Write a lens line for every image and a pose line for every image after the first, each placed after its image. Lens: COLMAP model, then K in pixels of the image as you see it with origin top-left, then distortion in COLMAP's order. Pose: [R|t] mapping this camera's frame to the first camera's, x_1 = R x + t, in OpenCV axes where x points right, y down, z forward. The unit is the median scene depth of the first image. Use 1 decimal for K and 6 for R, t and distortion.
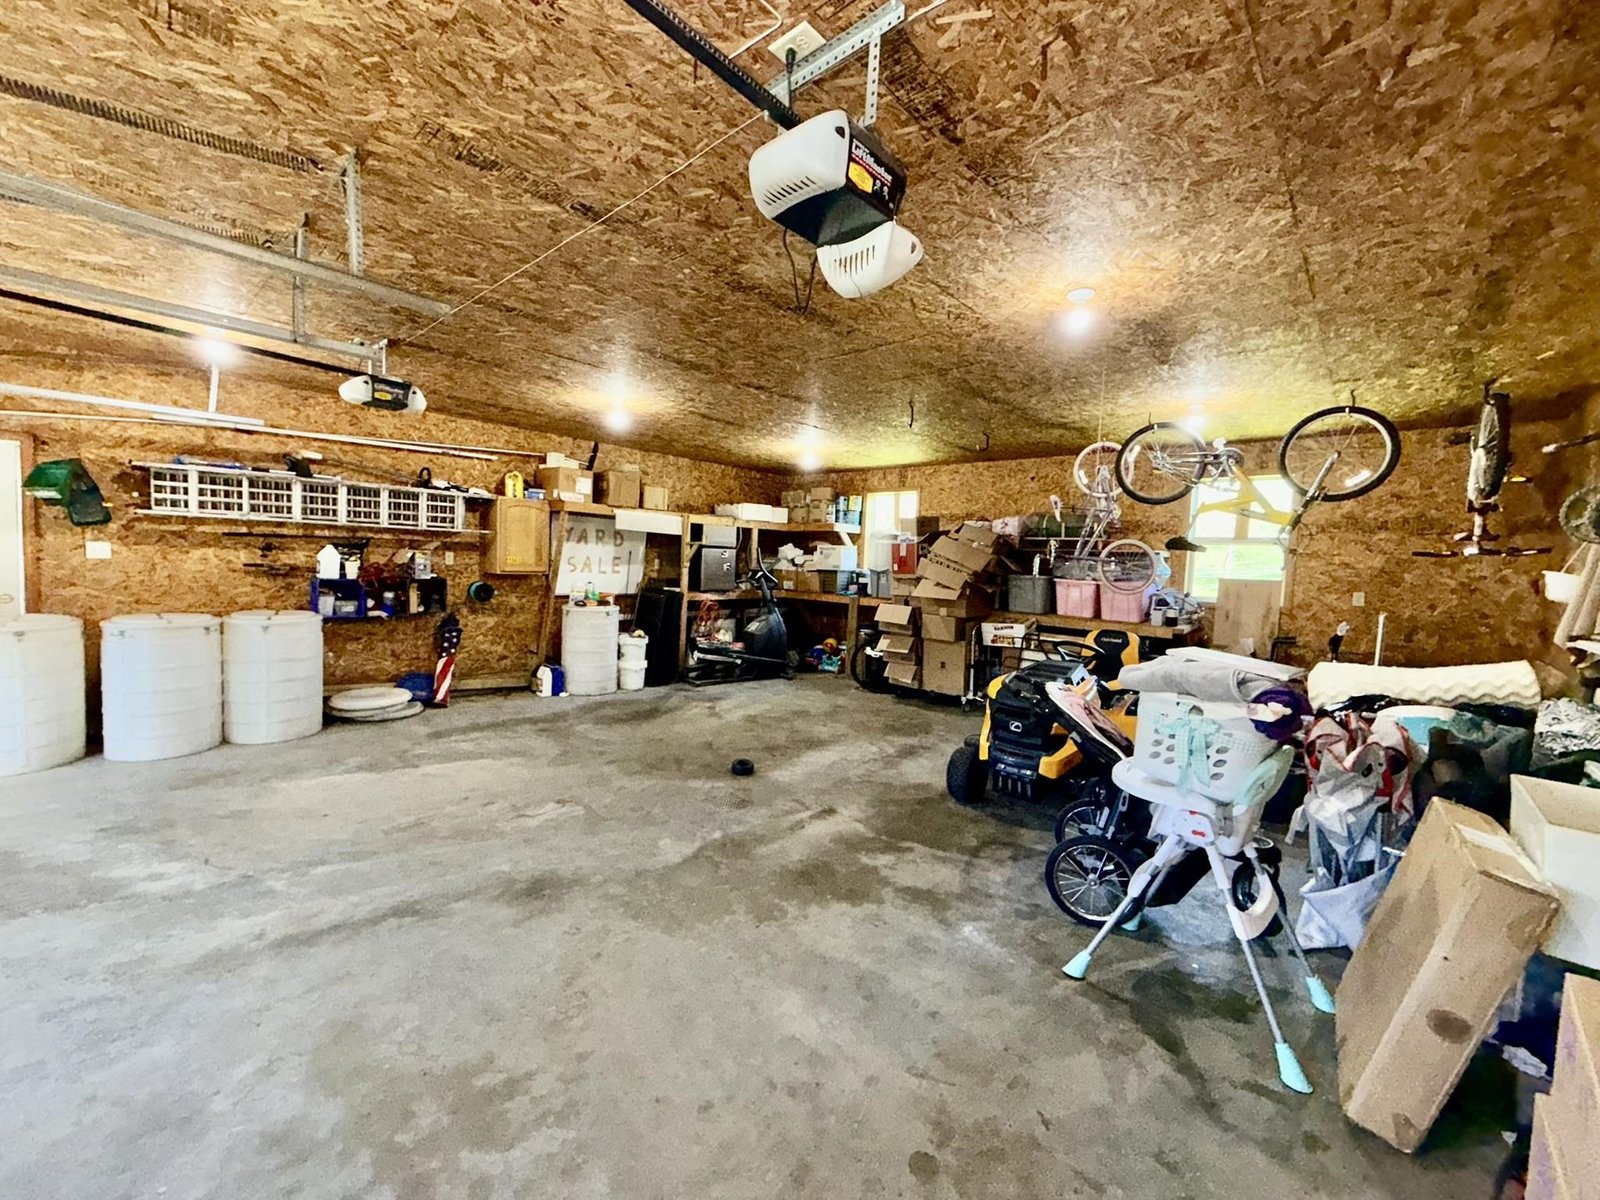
lens RADIAL K [[642.0, 0, 798.5], [0, 642.0, 599.3], [0, 0, 1]] dist [-0.003503, -0.000140]
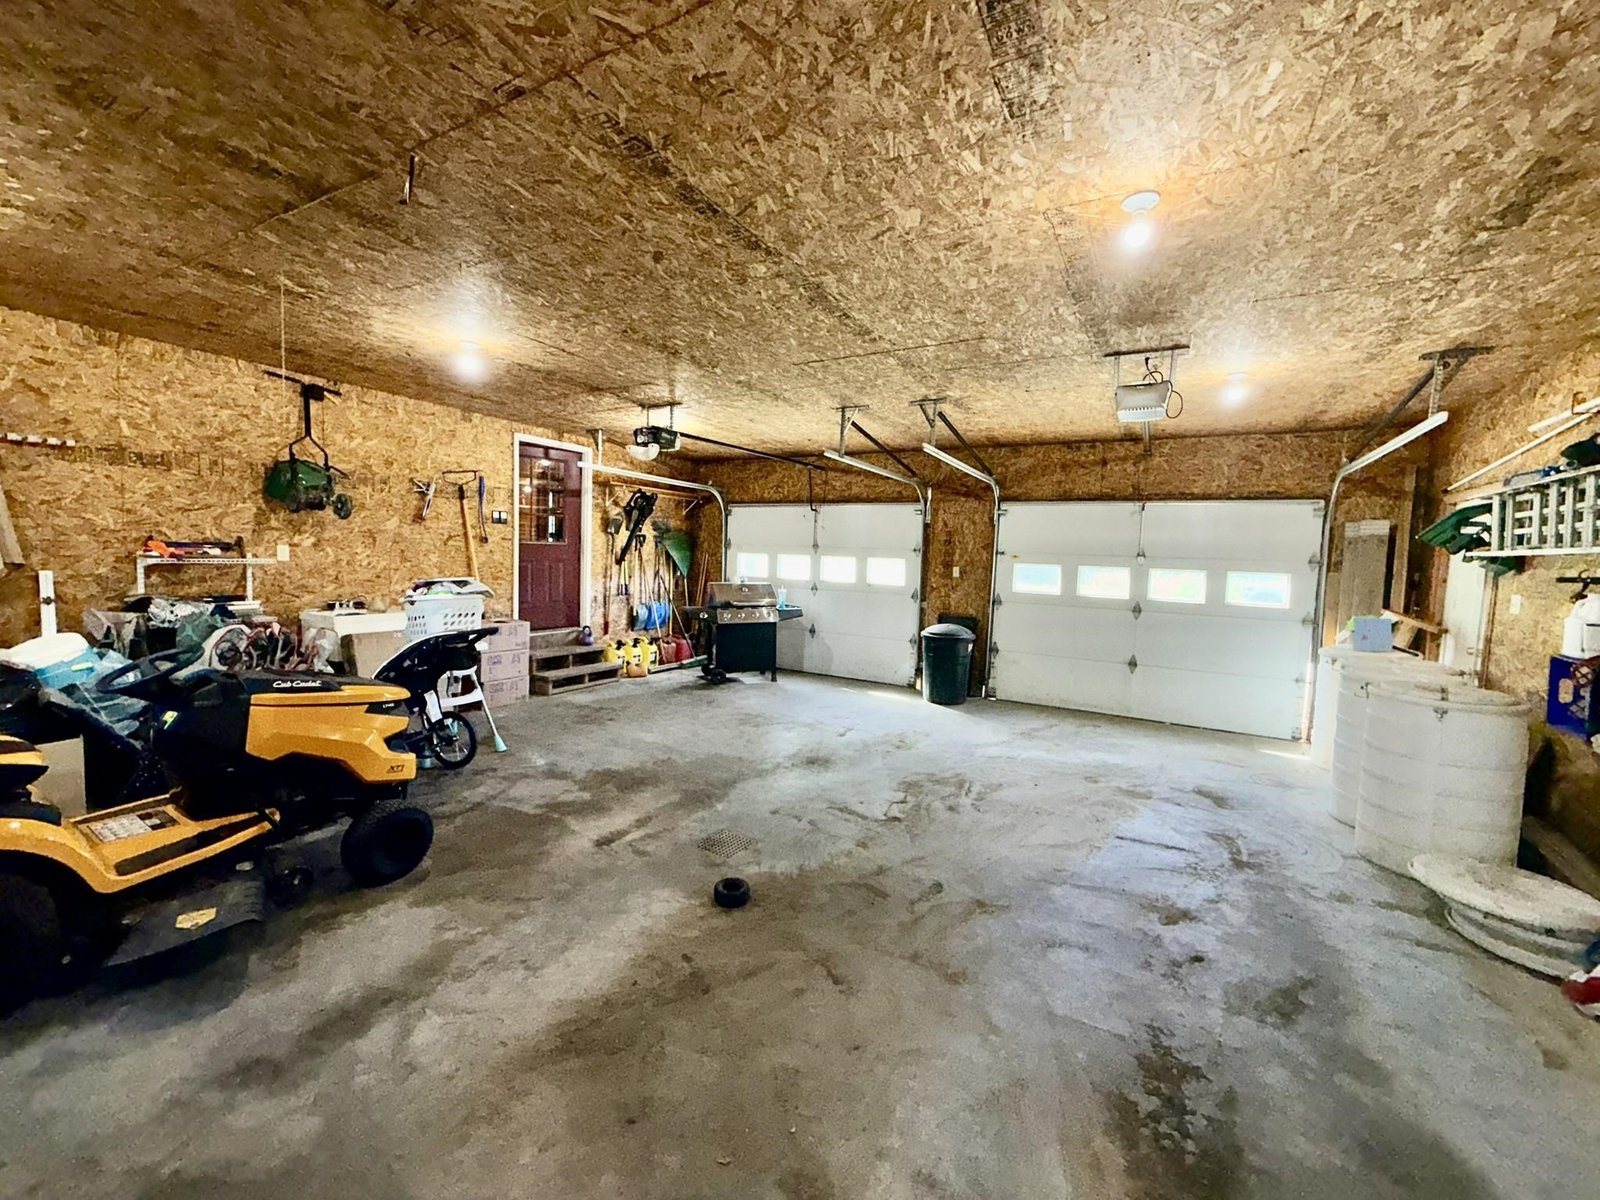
lens RADIAL K [[642.0, 0, 802.9], [0, 642.0, 599.4], [0, 0, 1]] dist [-0.003503, -0.000140]
pose [[-0.972340, -0.062797, -0.224969, 0.002718], [-0.090765, 0.989069, 0.116208, -0.118155], [0.215212, 0.133413, -0.967411, 1.984194]]
